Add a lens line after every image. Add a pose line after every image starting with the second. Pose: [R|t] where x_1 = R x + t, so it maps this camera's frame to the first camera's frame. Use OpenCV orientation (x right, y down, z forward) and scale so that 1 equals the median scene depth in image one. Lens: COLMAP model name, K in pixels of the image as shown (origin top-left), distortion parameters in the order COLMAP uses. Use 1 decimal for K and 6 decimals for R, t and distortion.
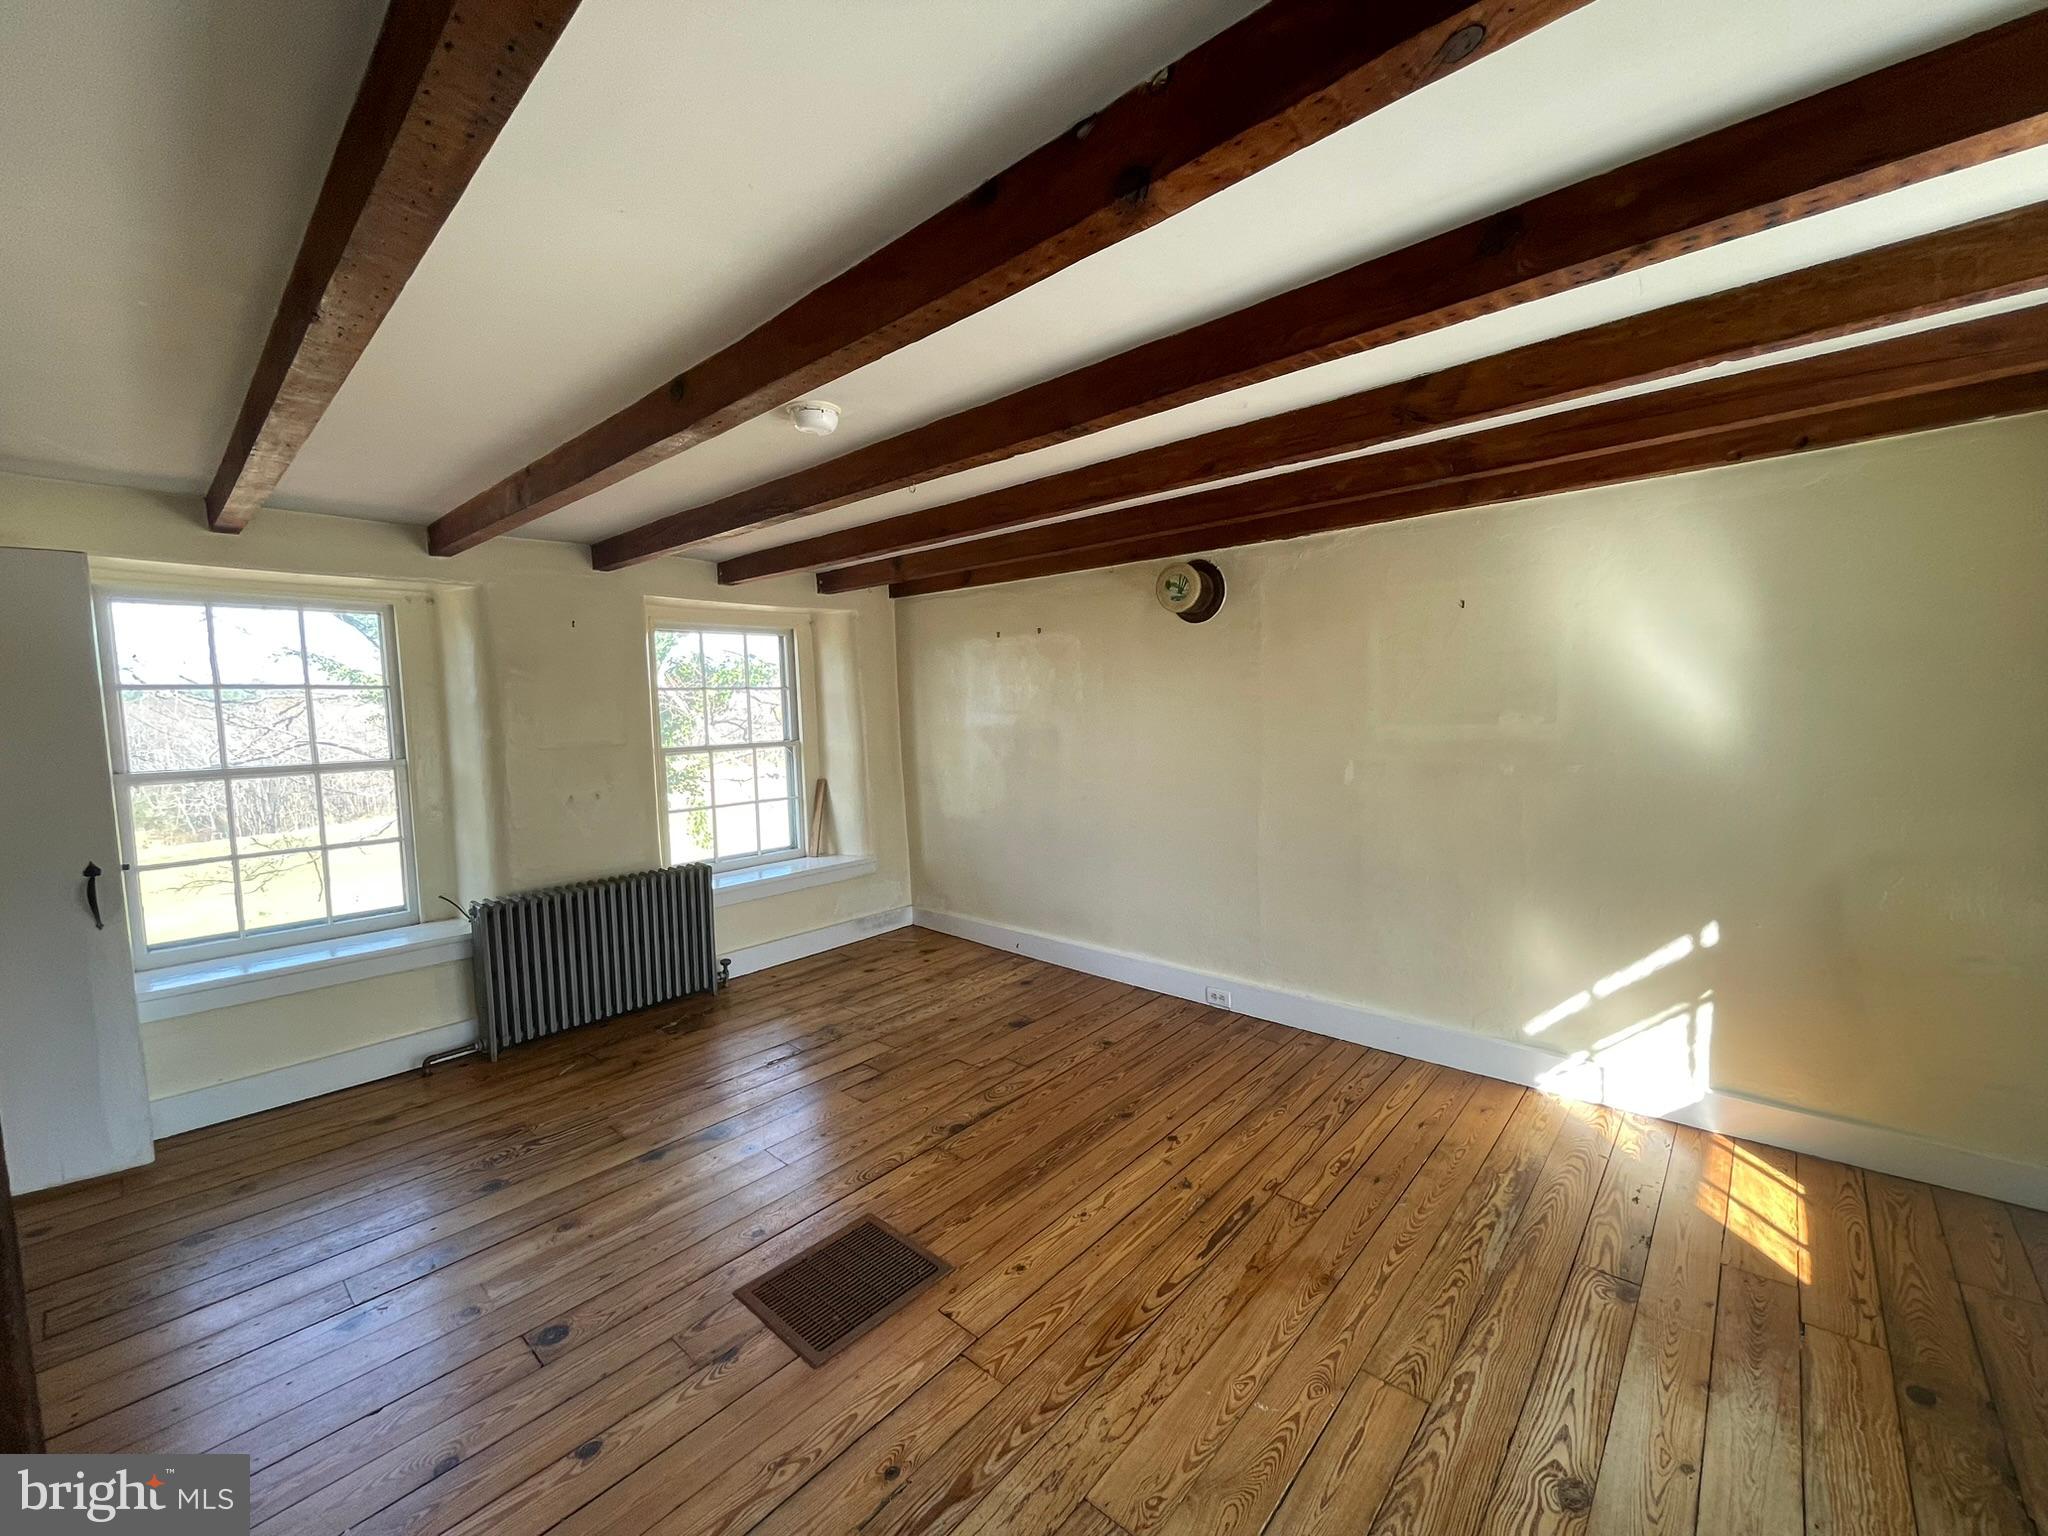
lens RADIAL K [[835.7, 0, 1021.8], [0, 835.7, 767.7], [0, 0, 1]] dist [-0.000773, 0.000141]
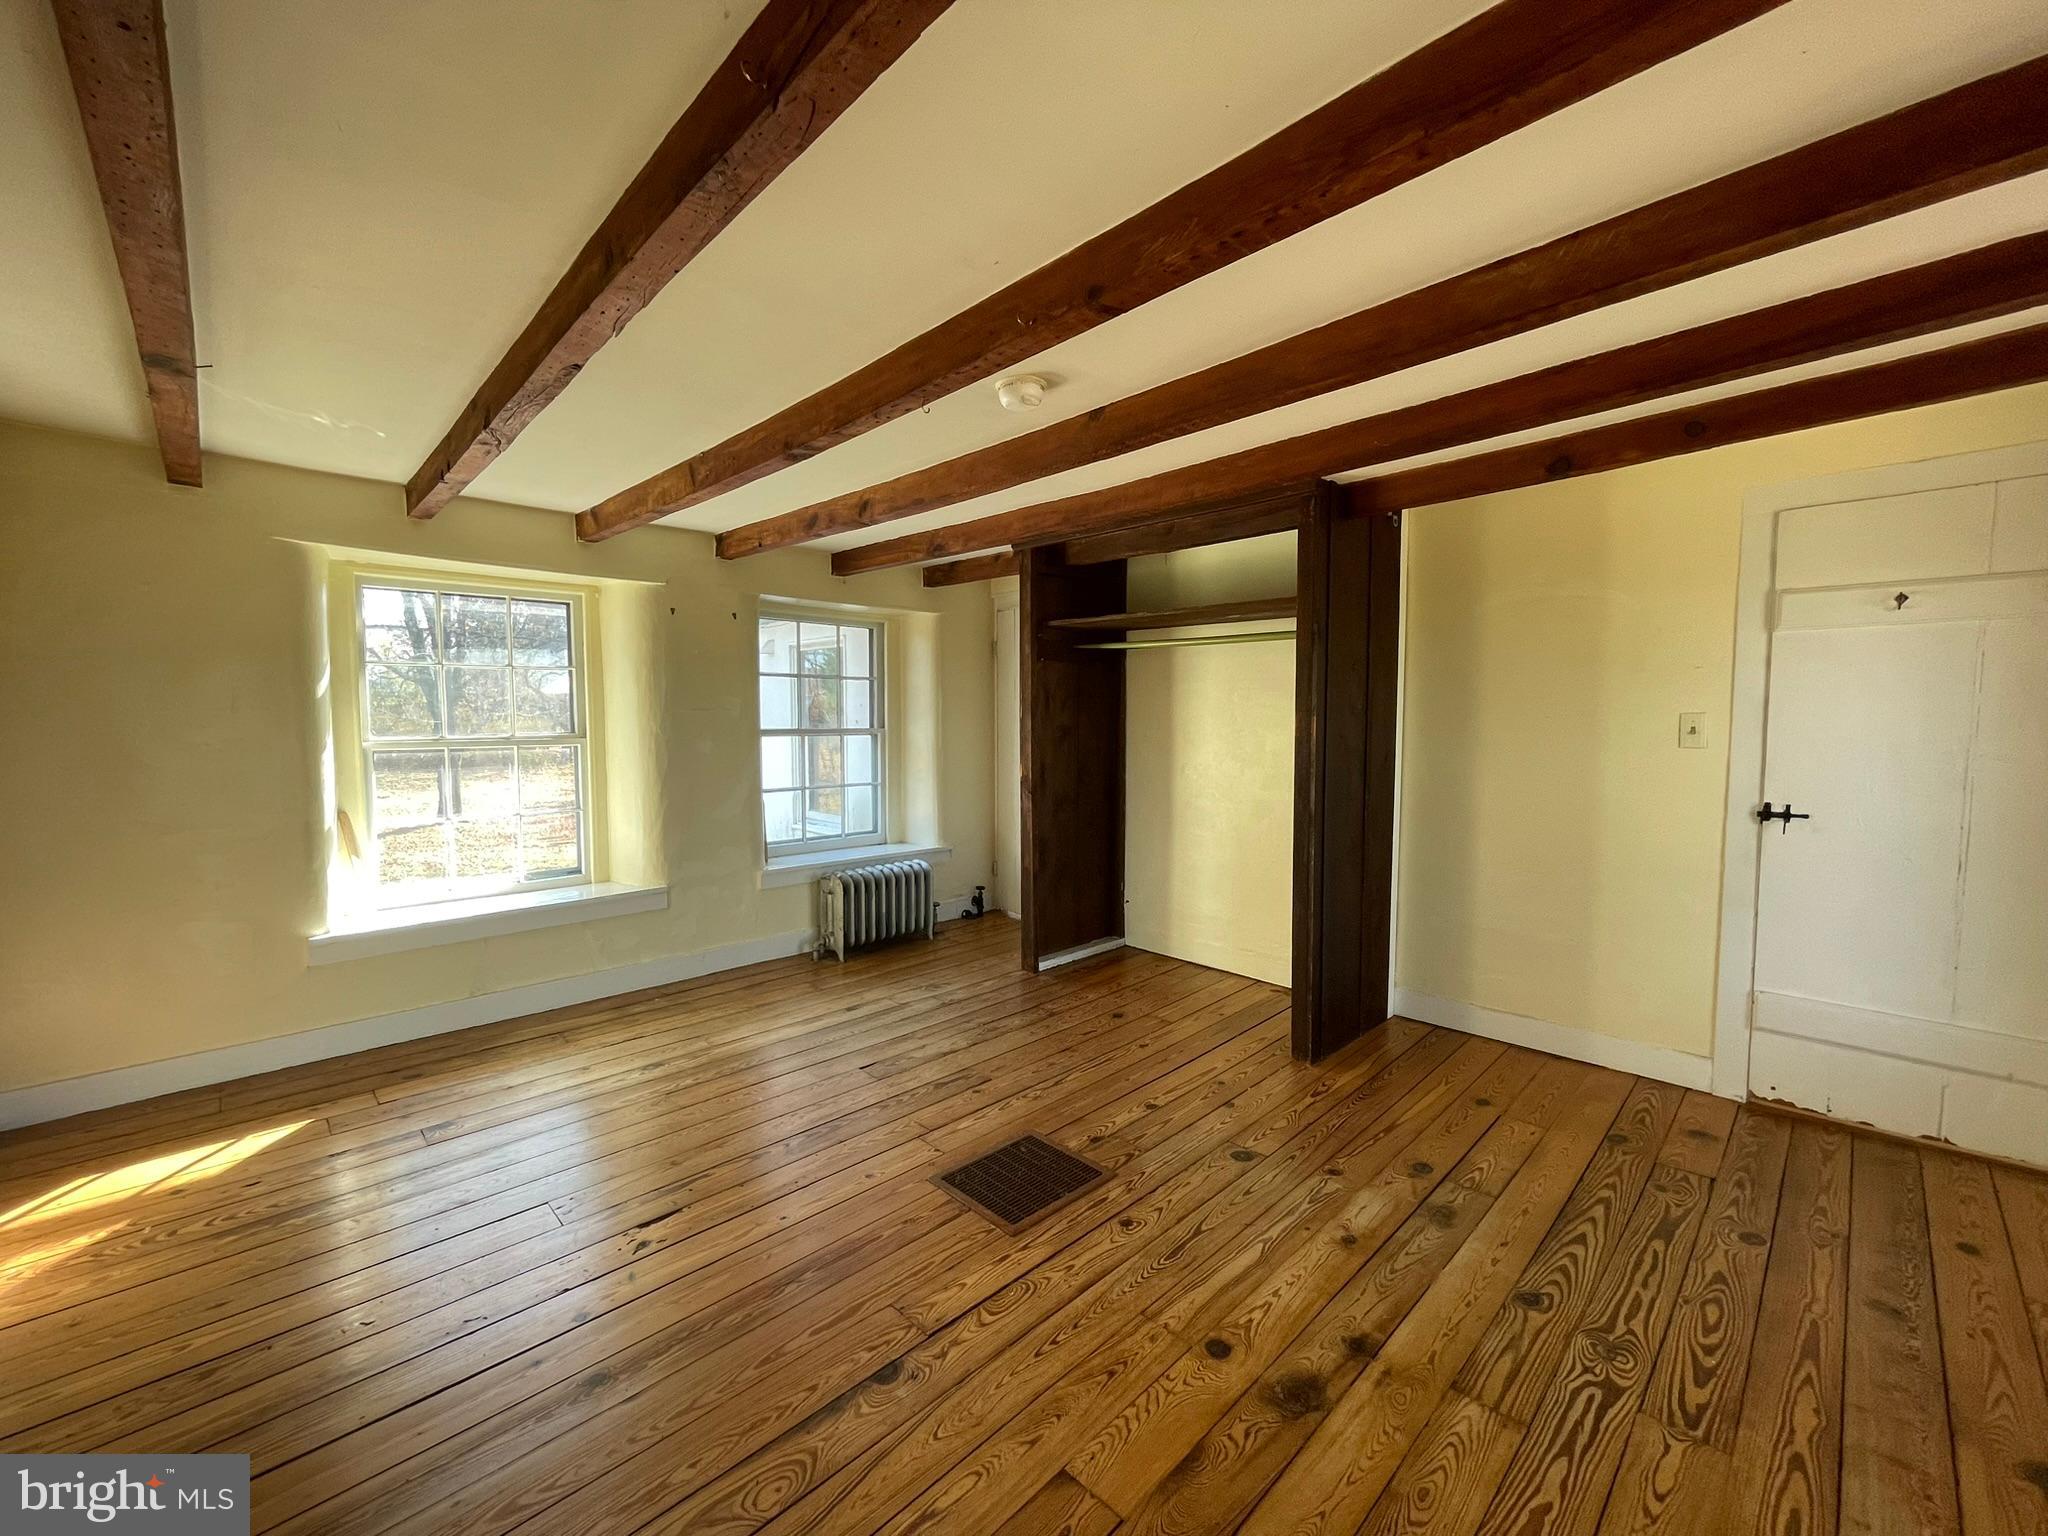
lens RADIAL K [[835.7, 0, 1021.5], [0, 835.7, 762.6], [0, 0, 1]] dist [-0.000773, 0.000141]
pose [[-0.997663, 0.023199, 0.064272, -0.178041], [0.032044, 0.989603, 0.140209, -0.063586], [-0.060352, 0.141941, -0.988034, 1.233515]]
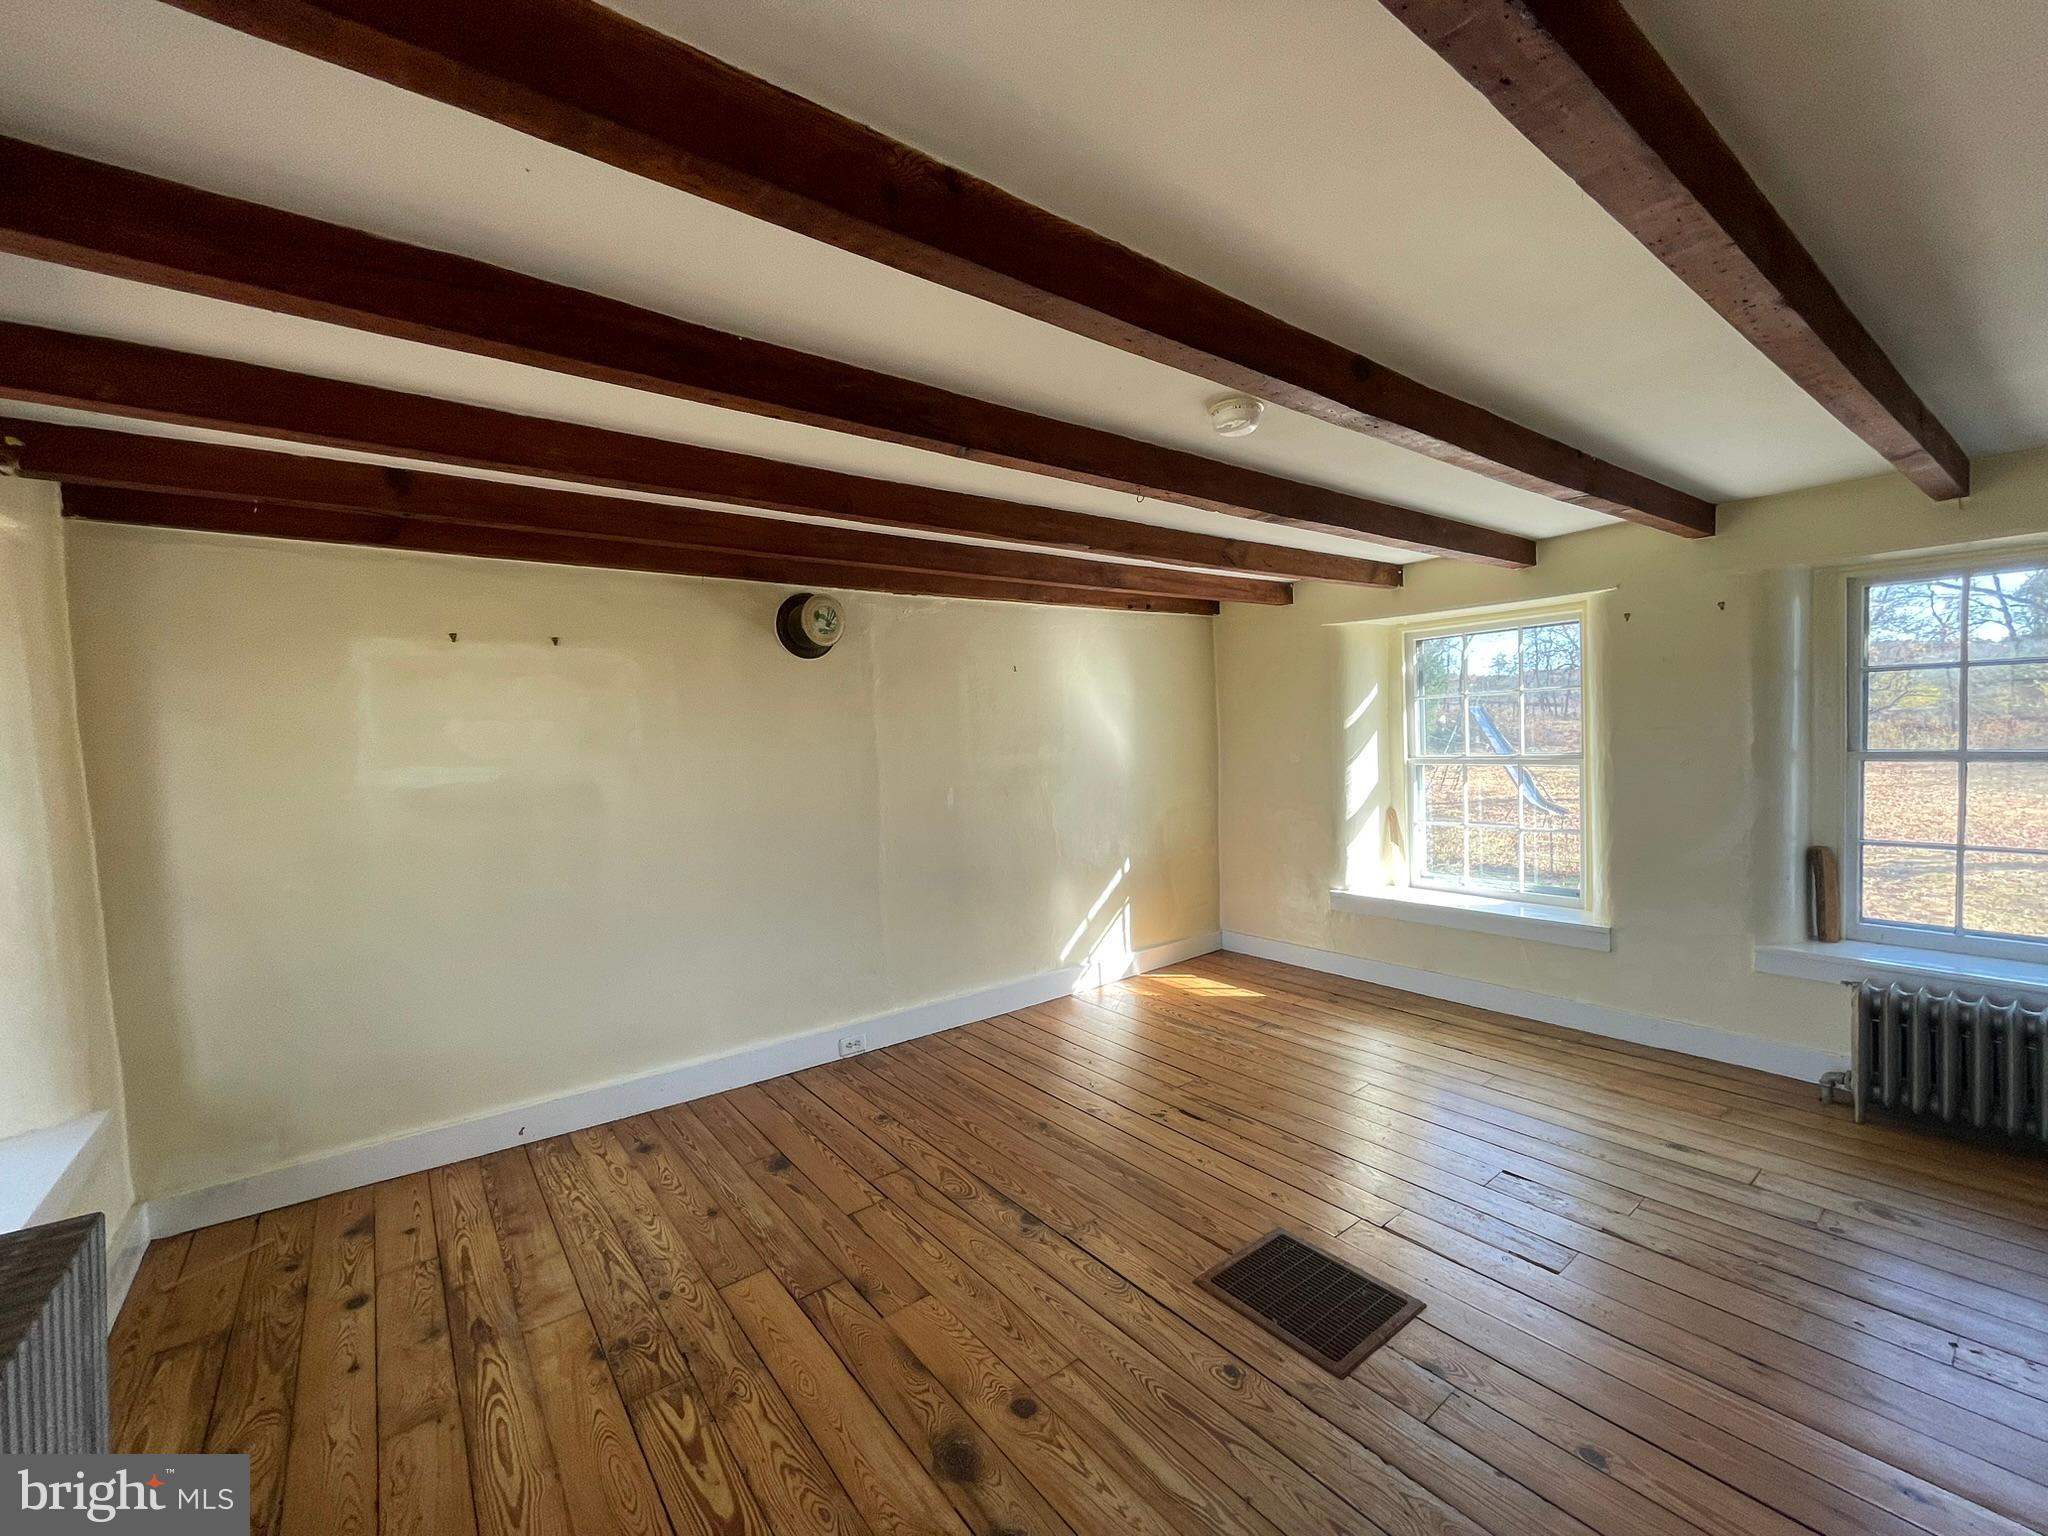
lens RADIAL K [[835.7, 0, 1028.5], [0, 835.7, 765.1], [0, 0, 1]] dist [-0.000773, 0.000141]
pose [[0.175271, -0.011637, 0.984452, -0.740268], [0.110396, 0.993856, -0.007906, -0.018848], [-0.978311, 0.110066, 0.175479, 0.650164]]
